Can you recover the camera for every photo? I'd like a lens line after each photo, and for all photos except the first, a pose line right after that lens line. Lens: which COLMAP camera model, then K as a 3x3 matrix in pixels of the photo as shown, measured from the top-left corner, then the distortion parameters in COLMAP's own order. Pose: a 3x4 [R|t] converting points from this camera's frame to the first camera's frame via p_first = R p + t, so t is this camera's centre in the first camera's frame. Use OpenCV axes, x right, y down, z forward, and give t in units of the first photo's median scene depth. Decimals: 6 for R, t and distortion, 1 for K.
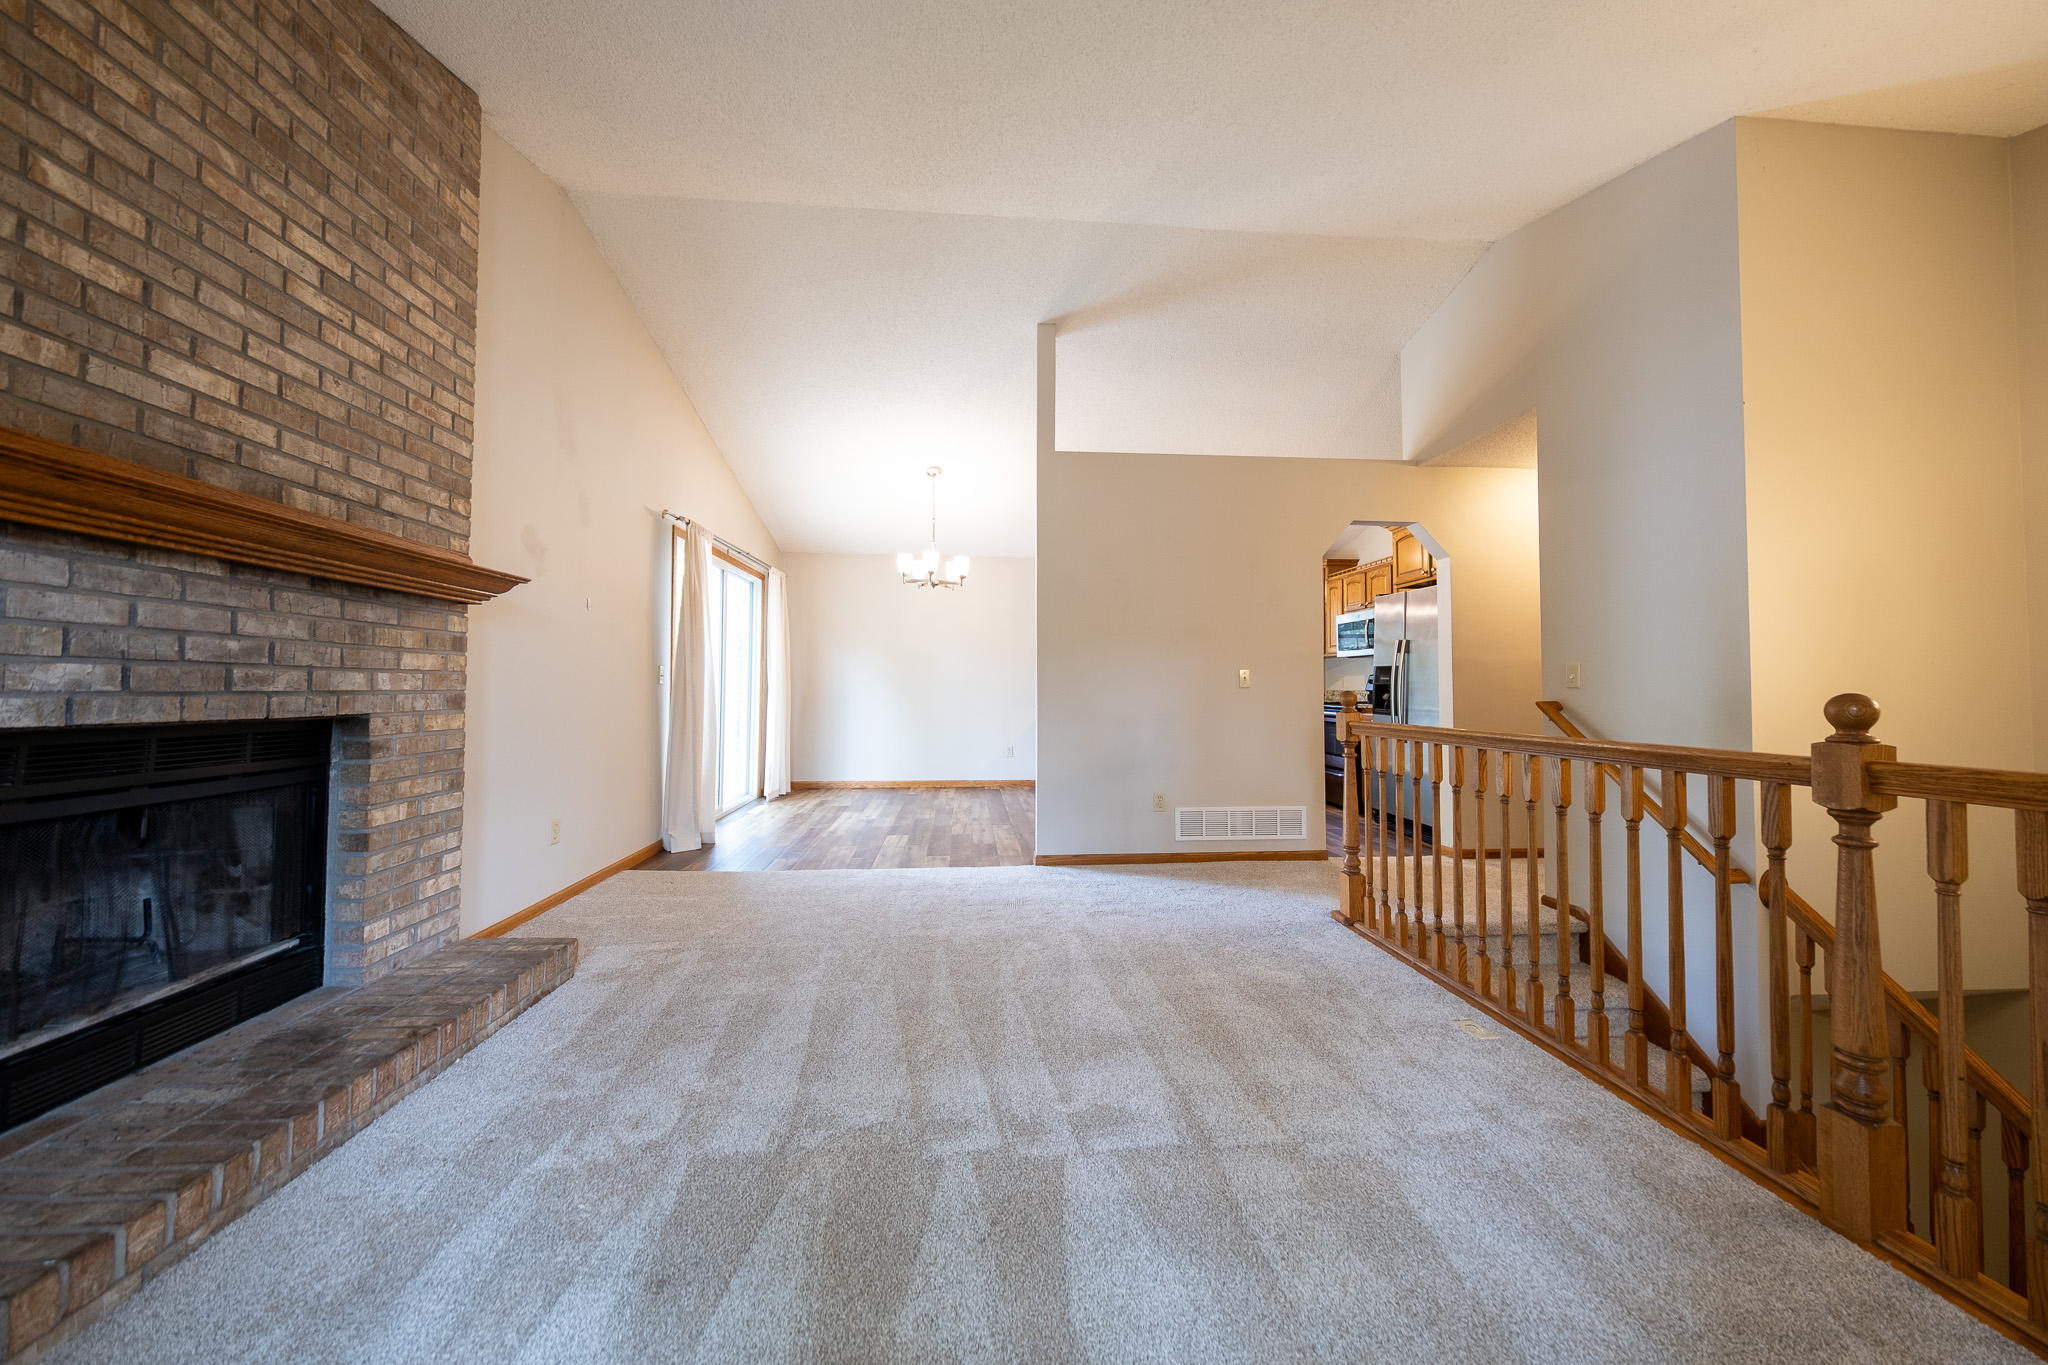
lens RADIAL K [[698.2, 0, 1003.1], [0, 698.2, 666.0], [0, 0, 1]] dist [-0.001902, -0.000185]
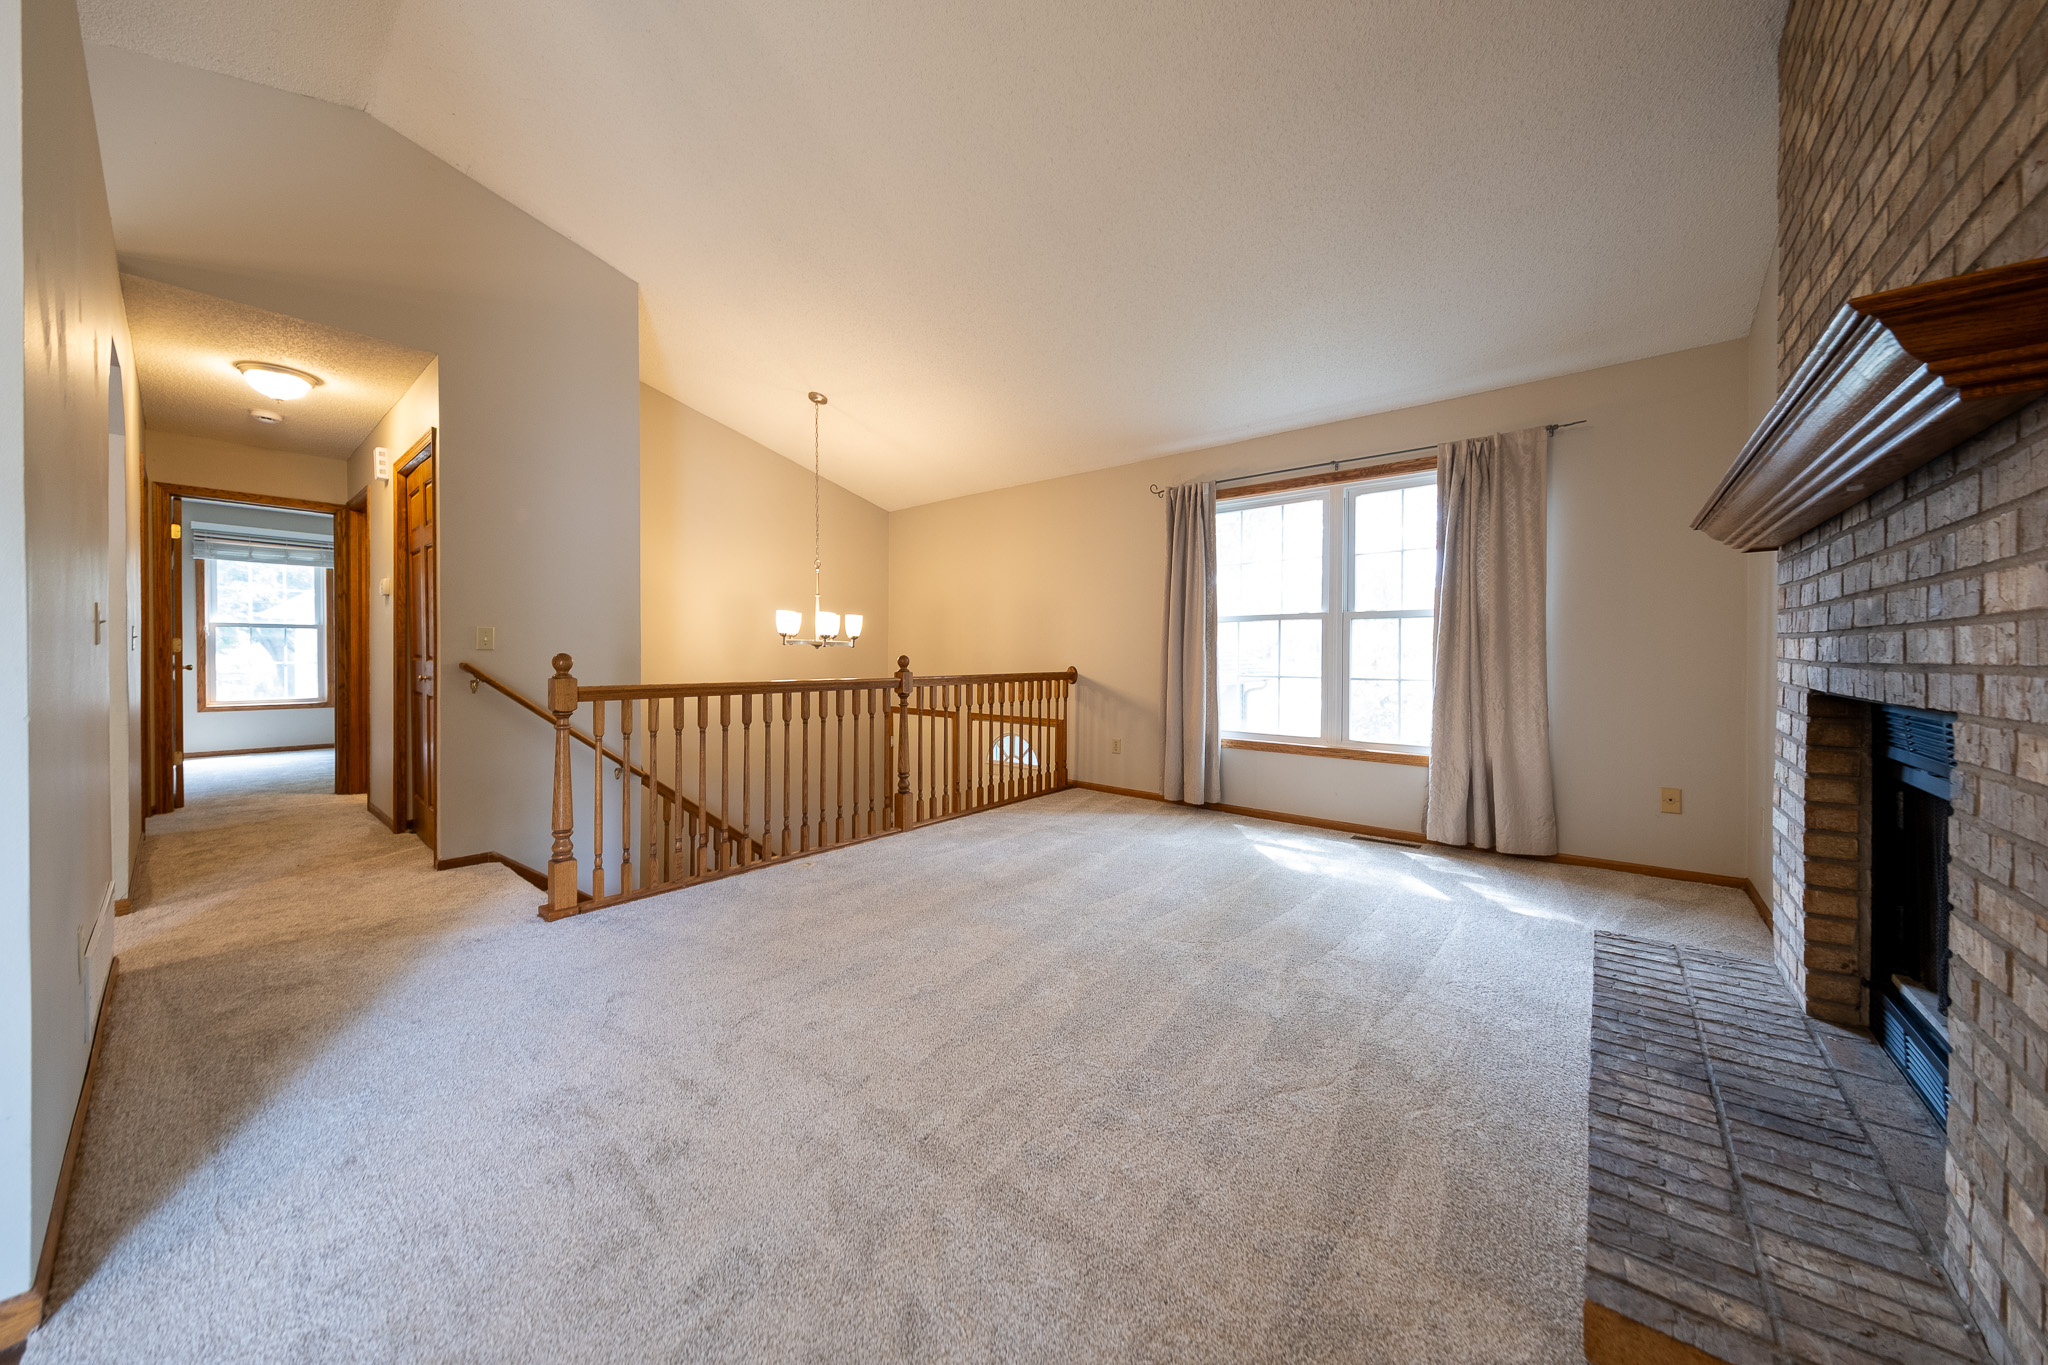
lens RADIAL K [[698.2, 0, 1003.1], [0, 698.2, 666.0], [0, 0, 1]] dist [-0.001902, -0.000185]
pose [[-0.717588, -0.015957, 0.696285, -0.965679], [-0.030129, 0.999513, -0.008145, 0.076178], [-0.695816, -0.026823, -0.717719, 2.270359]]
